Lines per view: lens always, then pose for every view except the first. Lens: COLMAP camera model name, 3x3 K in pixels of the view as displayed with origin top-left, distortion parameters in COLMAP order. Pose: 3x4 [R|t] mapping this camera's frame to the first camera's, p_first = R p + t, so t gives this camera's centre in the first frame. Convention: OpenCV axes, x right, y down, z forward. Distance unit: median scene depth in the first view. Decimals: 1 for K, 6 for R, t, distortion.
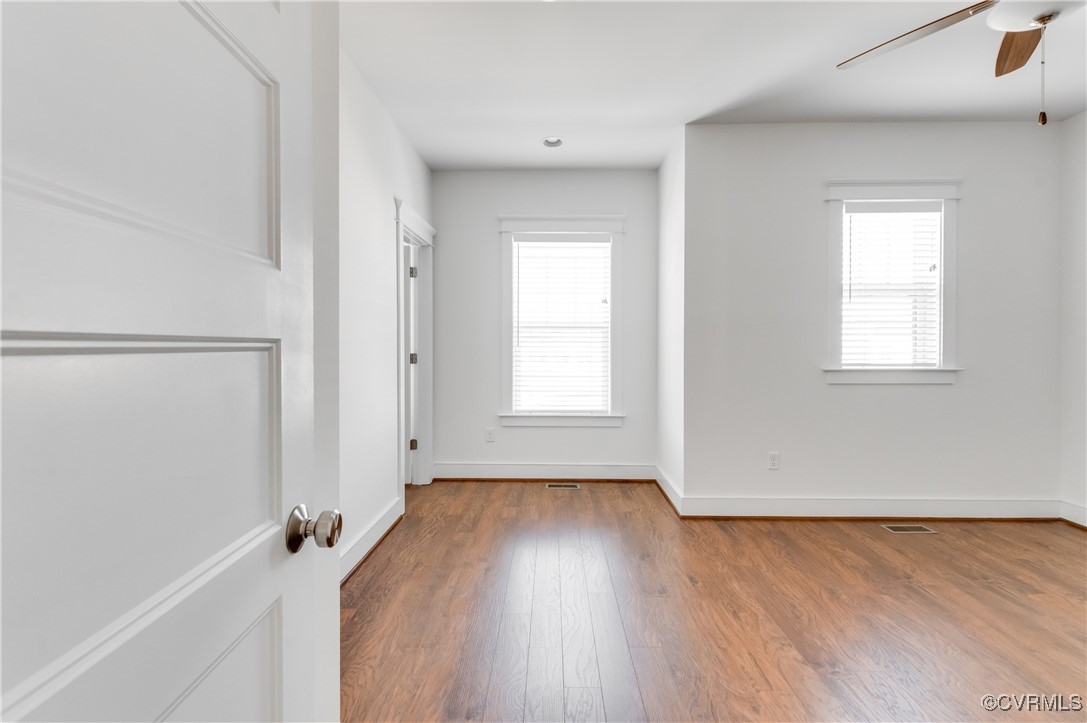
lens RADIAL K [[492.2, 0, 542.3], [0, 492.2, 351.4], [0, 0, 1]] dist [0.002568, -0.000830]
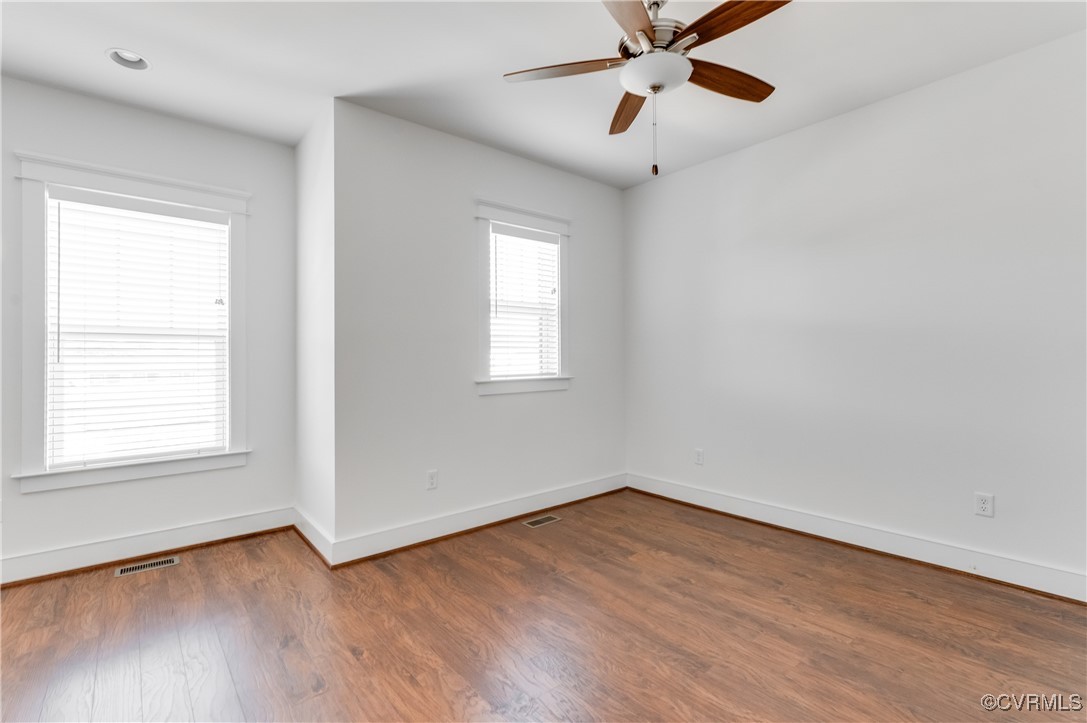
lens RADIAL K [[492.2, 0, 542.3], [0, 492.2, 351.4], [0, 0, 1]] dist [0.002568, -0.000830]
pose [[0.753193, 0.001394, 0.657798, 0.004112], [0.016762, 0.999632, -0.021310, -0.002167], [-0.657586, 0.027077, 0.752893, 0.142049]]
